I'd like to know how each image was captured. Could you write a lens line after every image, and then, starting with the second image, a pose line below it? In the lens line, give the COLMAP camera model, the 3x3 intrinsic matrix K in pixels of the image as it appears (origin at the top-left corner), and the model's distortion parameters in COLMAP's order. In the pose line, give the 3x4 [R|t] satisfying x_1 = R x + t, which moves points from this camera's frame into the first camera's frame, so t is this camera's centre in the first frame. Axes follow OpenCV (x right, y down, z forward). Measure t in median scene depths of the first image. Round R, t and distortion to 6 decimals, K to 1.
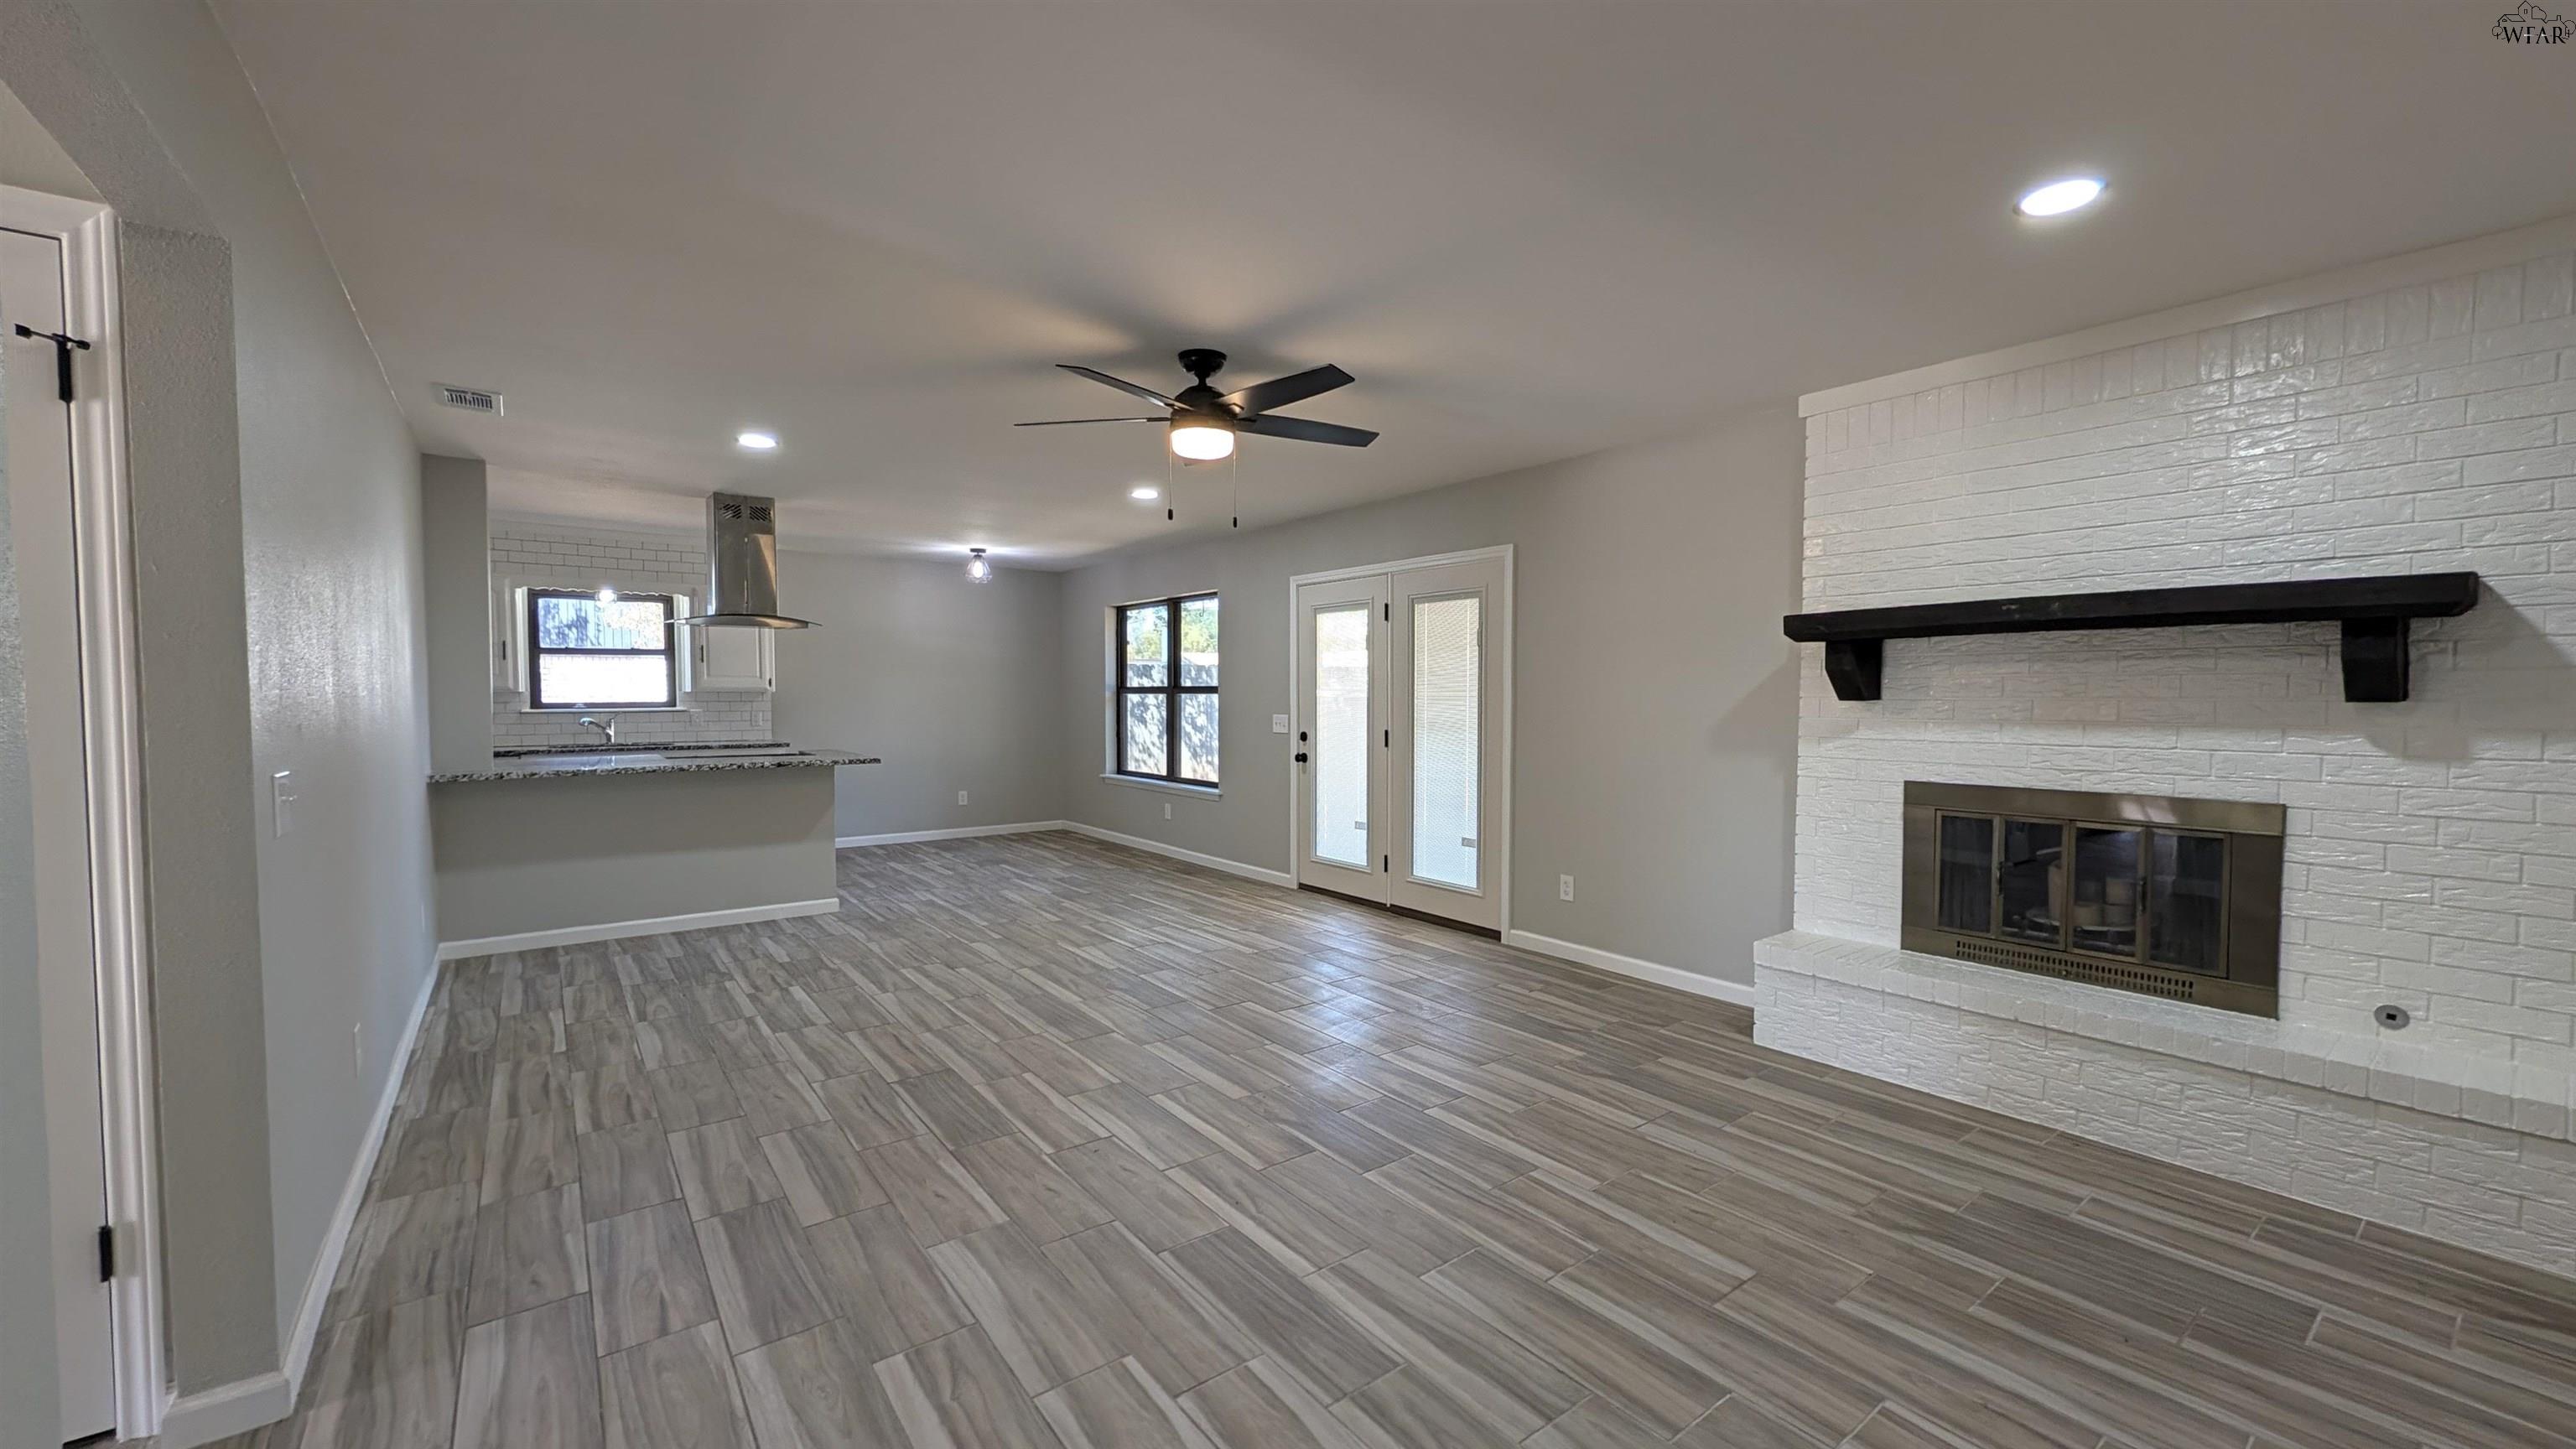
lens RADIAL K [[987.1, 0, 1288.3], [0, 987.1, 727.7], [0, 0, 1]] dist [0.000039, 0.000002]
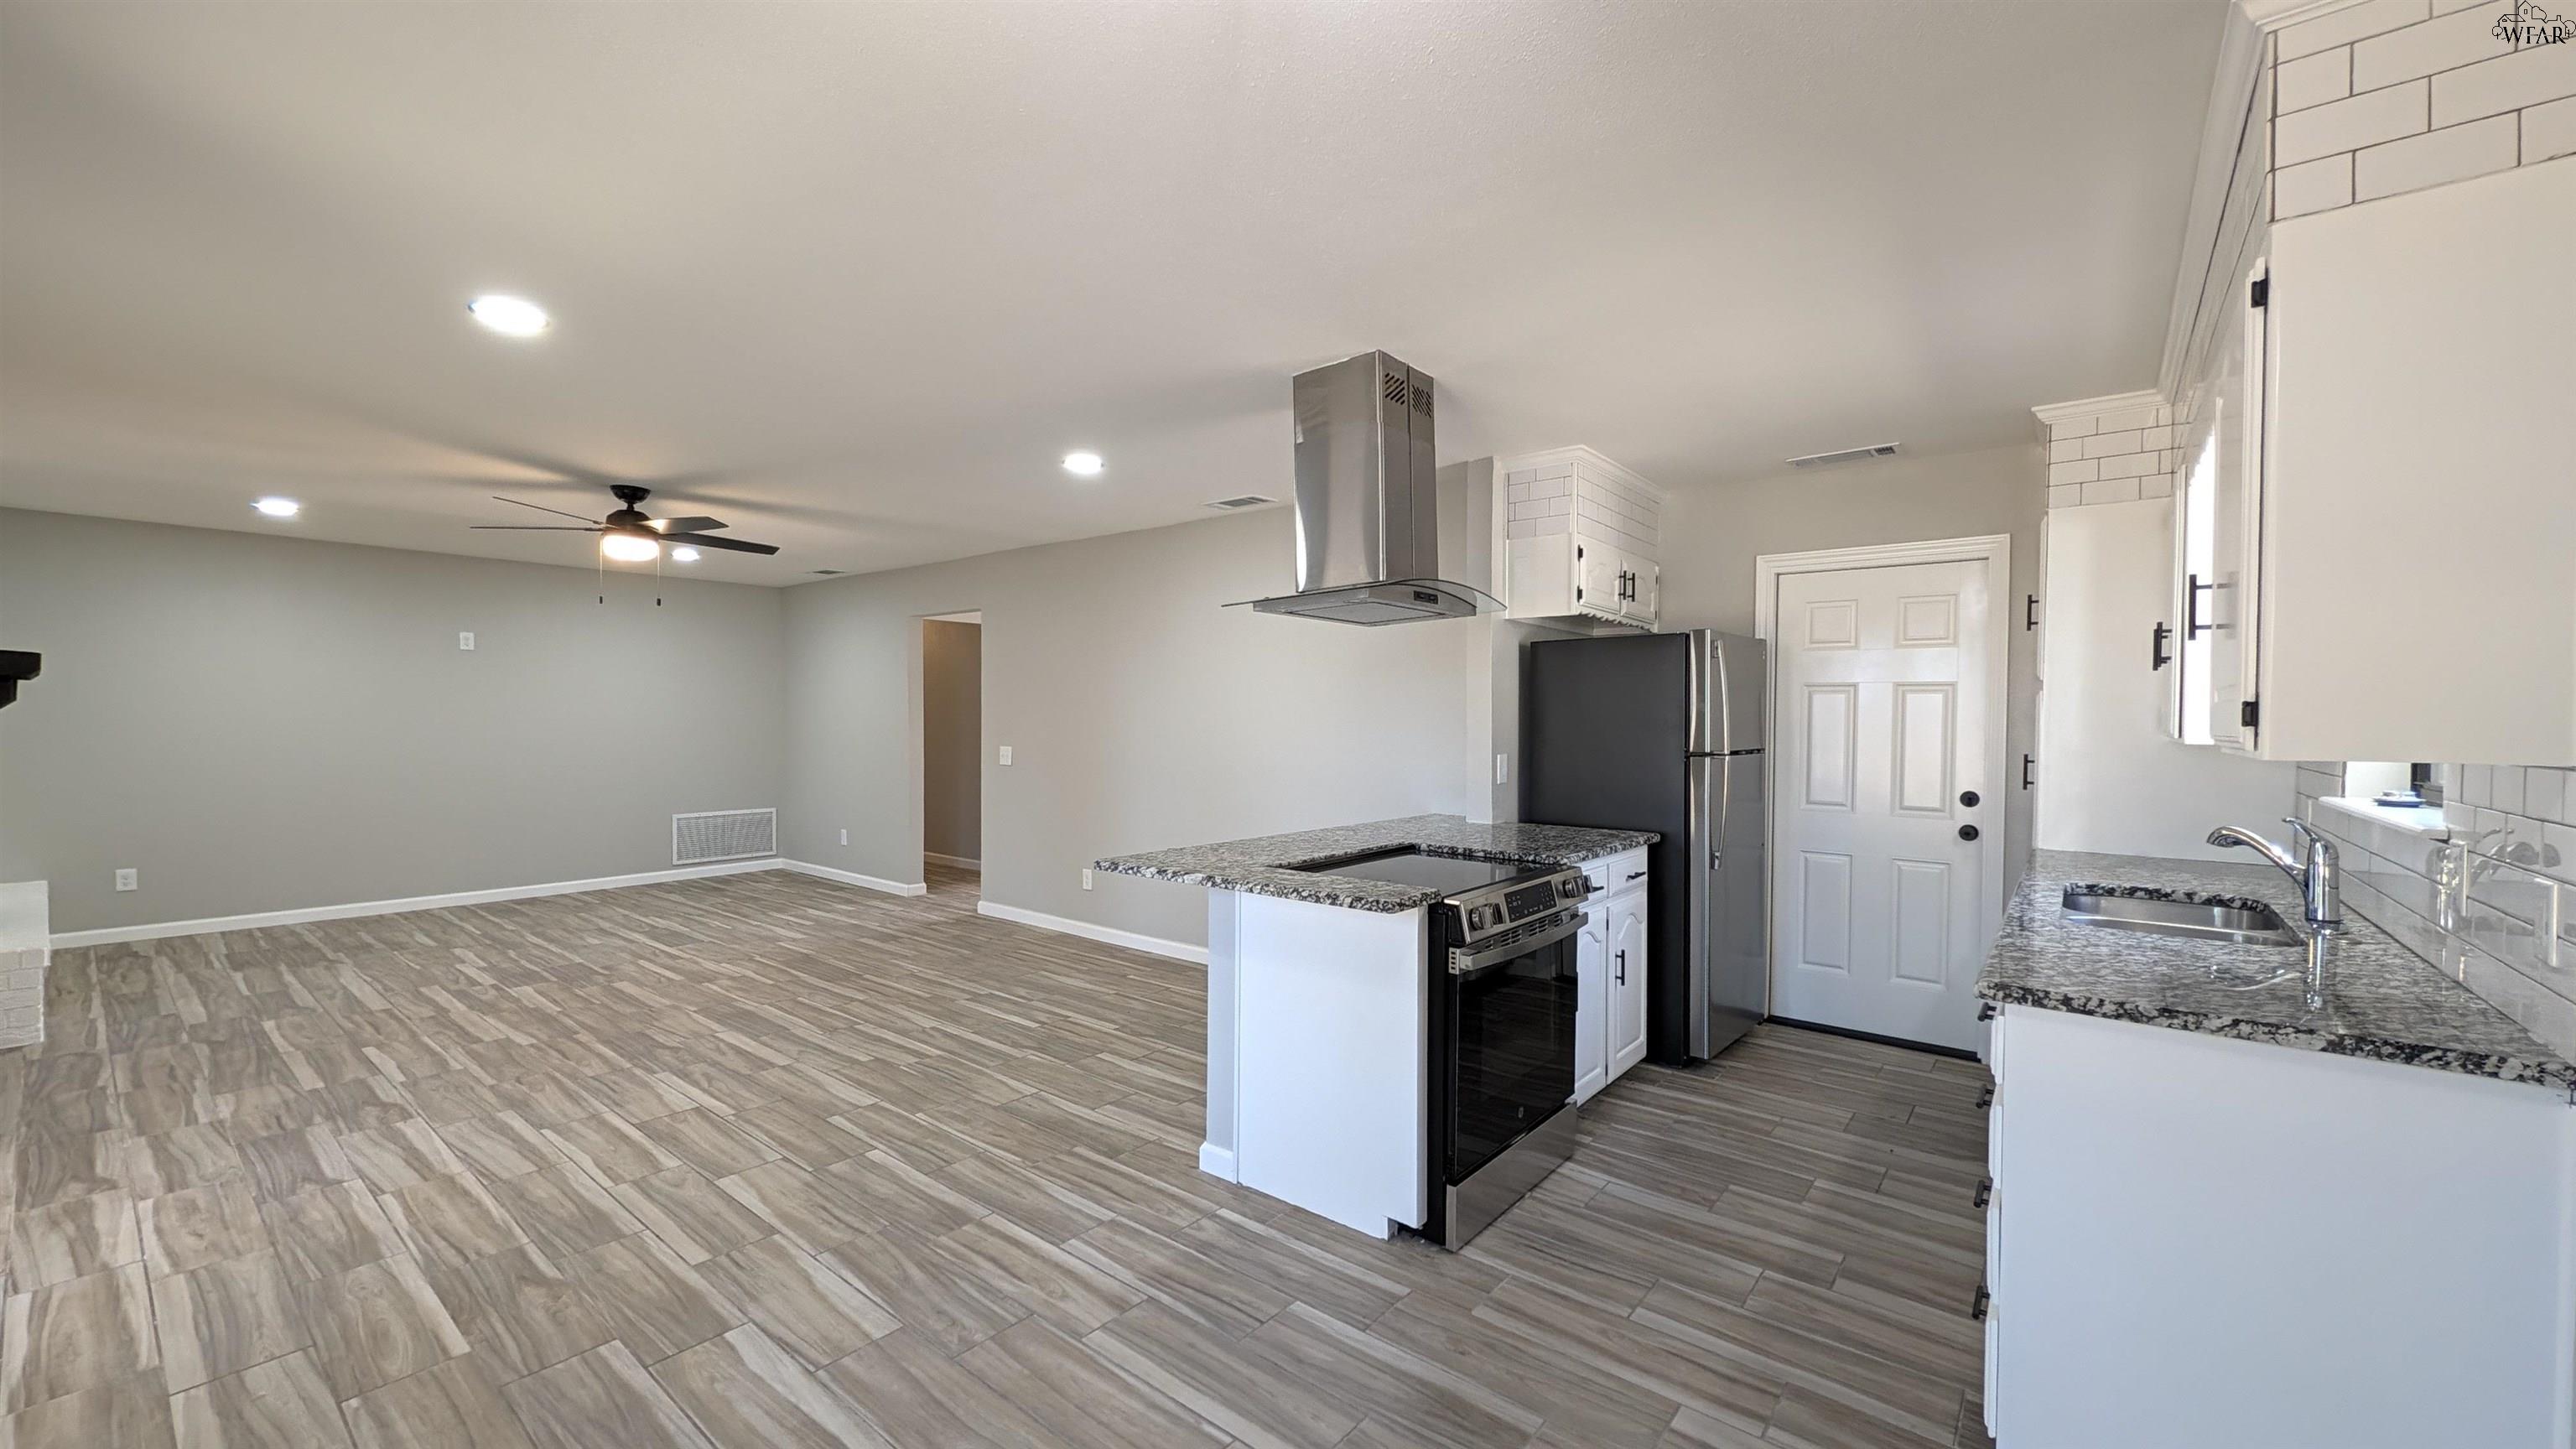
lens RADIAL K [[987.1, 0, 1287.2], [0, 987.1, 728.0], [0, 0, 1]] dist [0.000039, 0.000002]
pose [[-0.969807, -0.003643, -0.243848, -0.518085], [-0.015330, 0.998822, 0.046044, -0.086729], [0.243393, 0.048392, -0.968720, 2.065345]]
